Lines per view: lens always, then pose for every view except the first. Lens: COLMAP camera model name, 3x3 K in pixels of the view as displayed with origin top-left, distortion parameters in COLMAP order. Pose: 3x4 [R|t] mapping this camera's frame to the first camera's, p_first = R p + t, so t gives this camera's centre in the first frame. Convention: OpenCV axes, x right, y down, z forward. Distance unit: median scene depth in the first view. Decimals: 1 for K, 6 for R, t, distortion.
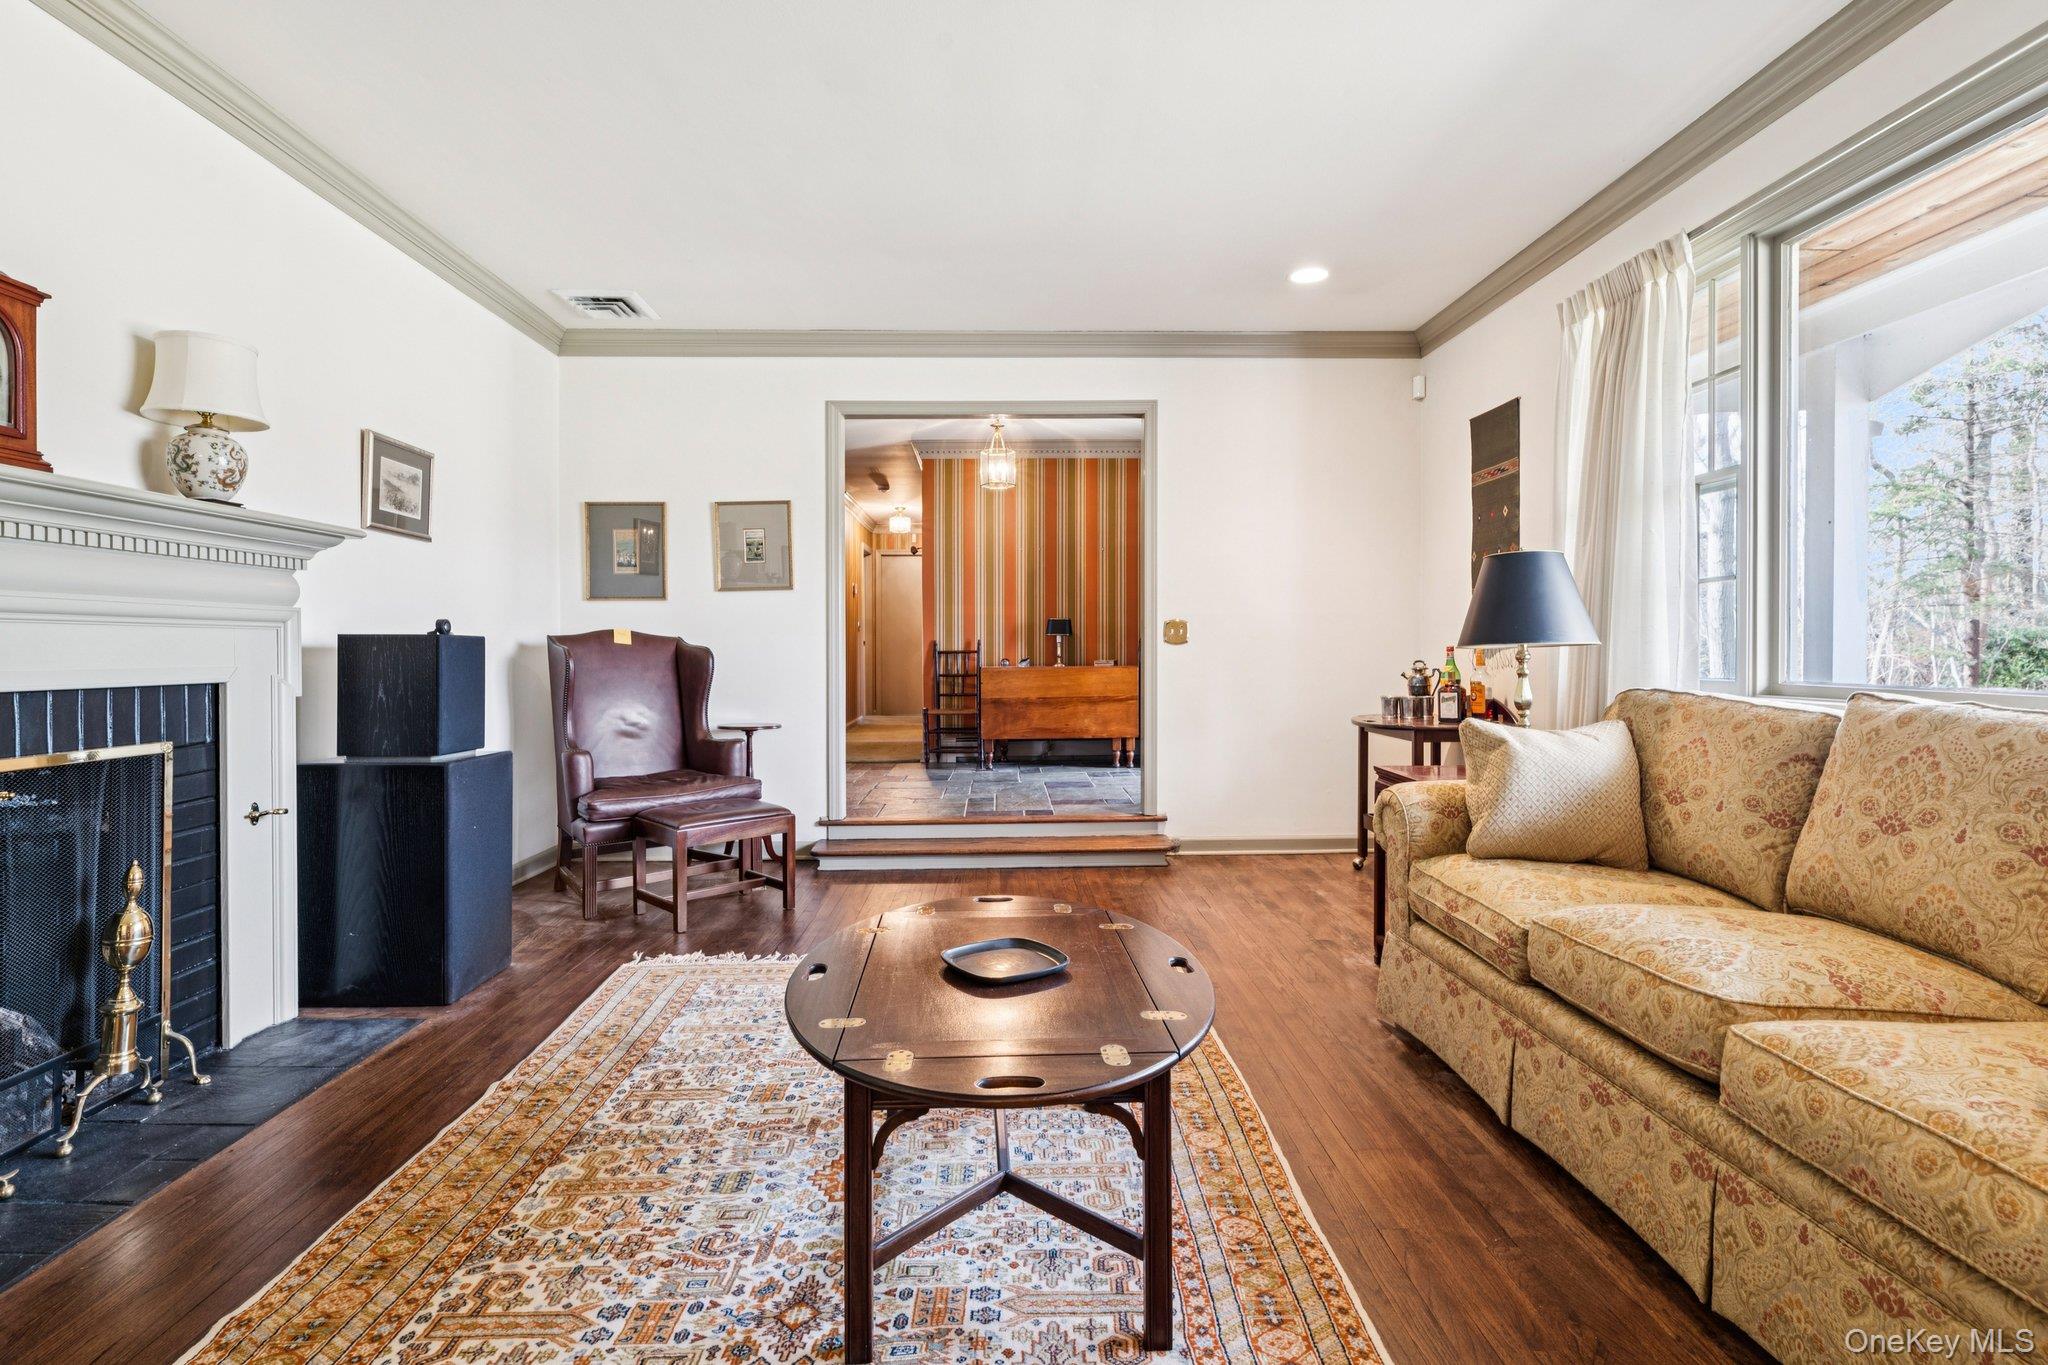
lens RADIAL K [[1038.4, 0, 1094.4], [0, 1038.4, 668.2], [0, 0, 1]] dist [0.003124, -0.003154]
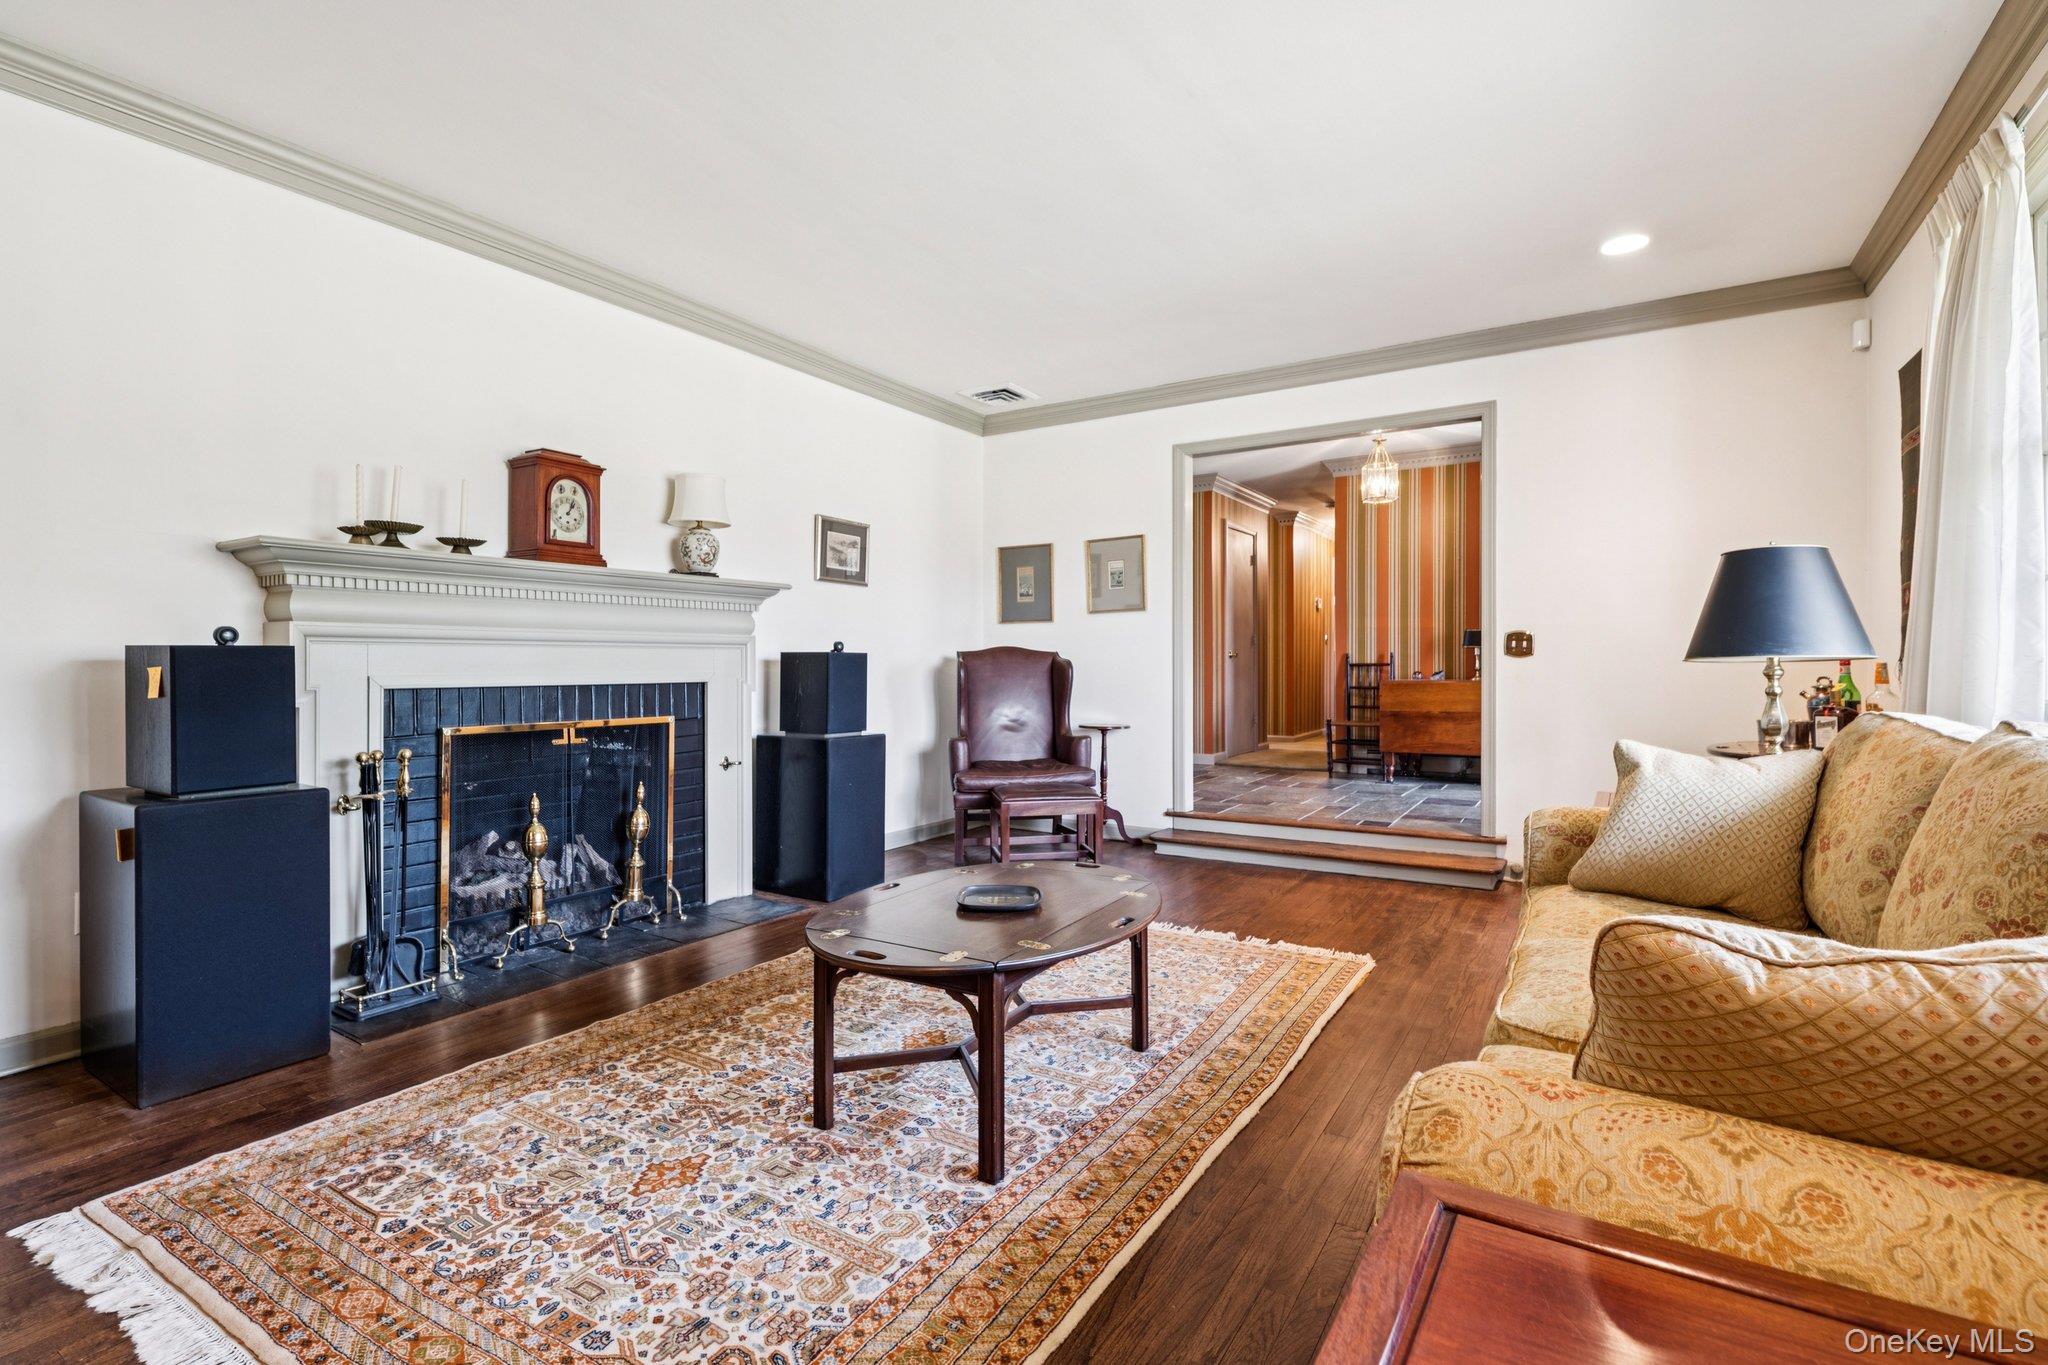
lens RADIAL K [[1038.4, 0, 1024.6], [0, 1038.4, 675.6], [0, 0, 1]] dist [0.003124, -0.003154]
pose [[0.810331, 0.008938, -0.585905, 0.391985], [-0.011535, 0.999933, -0.000700, -0.000729], [0.585859, 0.007326, 0.810380, -0.030445]]
